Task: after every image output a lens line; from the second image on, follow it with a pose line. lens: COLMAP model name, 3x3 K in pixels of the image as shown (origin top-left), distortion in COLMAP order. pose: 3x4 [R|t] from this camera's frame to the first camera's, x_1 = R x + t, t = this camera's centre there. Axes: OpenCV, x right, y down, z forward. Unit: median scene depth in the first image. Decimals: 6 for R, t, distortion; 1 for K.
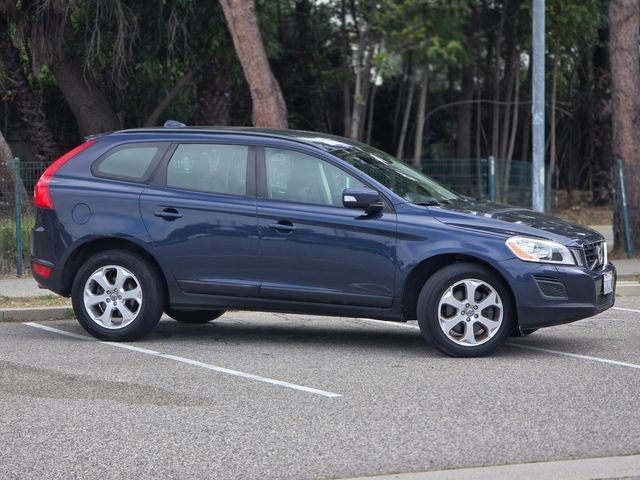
lens RADIAL K [[253.0, 0, 319.2], [0, 253.0, 226.8], [0, 0, 1]] dist [0.009780, -0.004872]
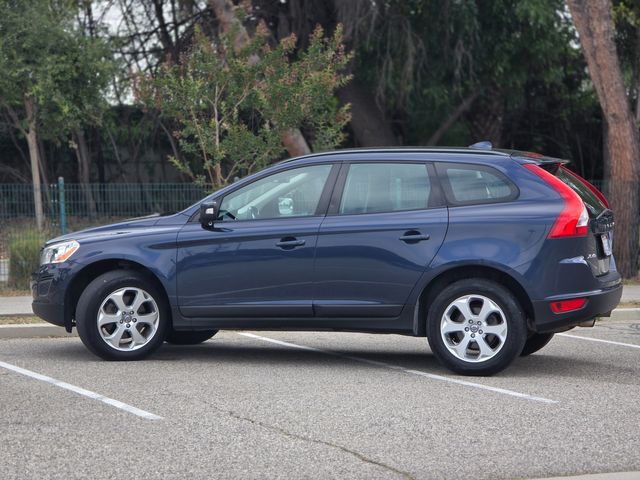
lens RADIAL K [[253.0, 0, 319.2], [0, 253.0, 226.8], [0, 0, 1]] dist [0.009780, -0.004872]
pose [[0.999788, -0.009837, 0.018102, -1.158177], [0.010928, 0.998068, -0.061164, -0.040664], [-0.017465, 0.061348, 0.997964, 0.037733]]
